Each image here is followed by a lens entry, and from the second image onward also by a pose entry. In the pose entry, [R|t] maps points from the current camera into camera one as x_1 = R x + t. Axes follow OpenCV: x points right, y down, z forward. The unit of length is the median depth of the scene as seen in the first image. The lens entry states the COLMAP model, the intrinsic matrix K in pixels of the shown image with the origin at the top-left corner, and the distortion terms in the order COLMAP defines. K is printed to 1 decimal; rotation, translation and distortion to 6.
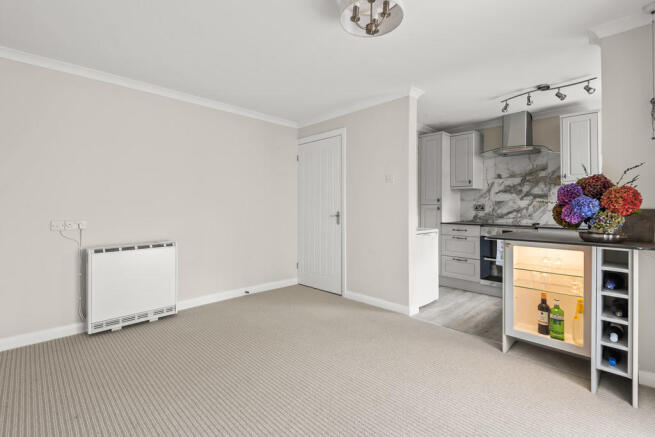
lens RADIAL K [[301.0, 0, 320.1], [0, 301.0, 205.8], [0, 0, 1]] dist [0.002533, -0.000183]
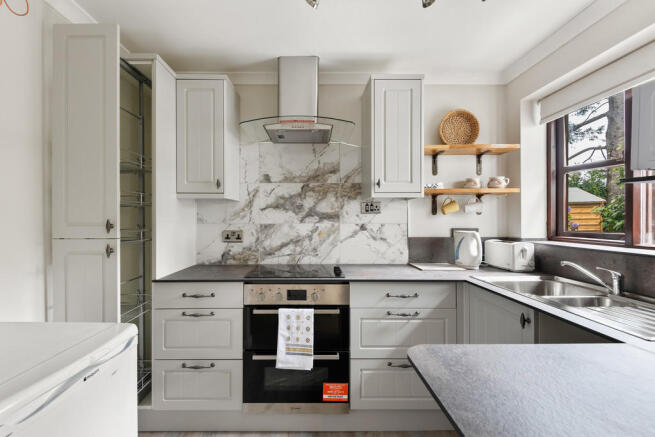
lens RADIAL K [[337.5, 0, 324.7], [0, 337.5, 219.4], [0, 0, 1]] dist [0.014292, 0.000164]
pose [[0.683801, 0.000529, 0.729668, 0.230696], [-0.000604, 1.000000, -0.000159, -0.025179], [-0.729668, -0.000331, 0.683801, 0.528376]]
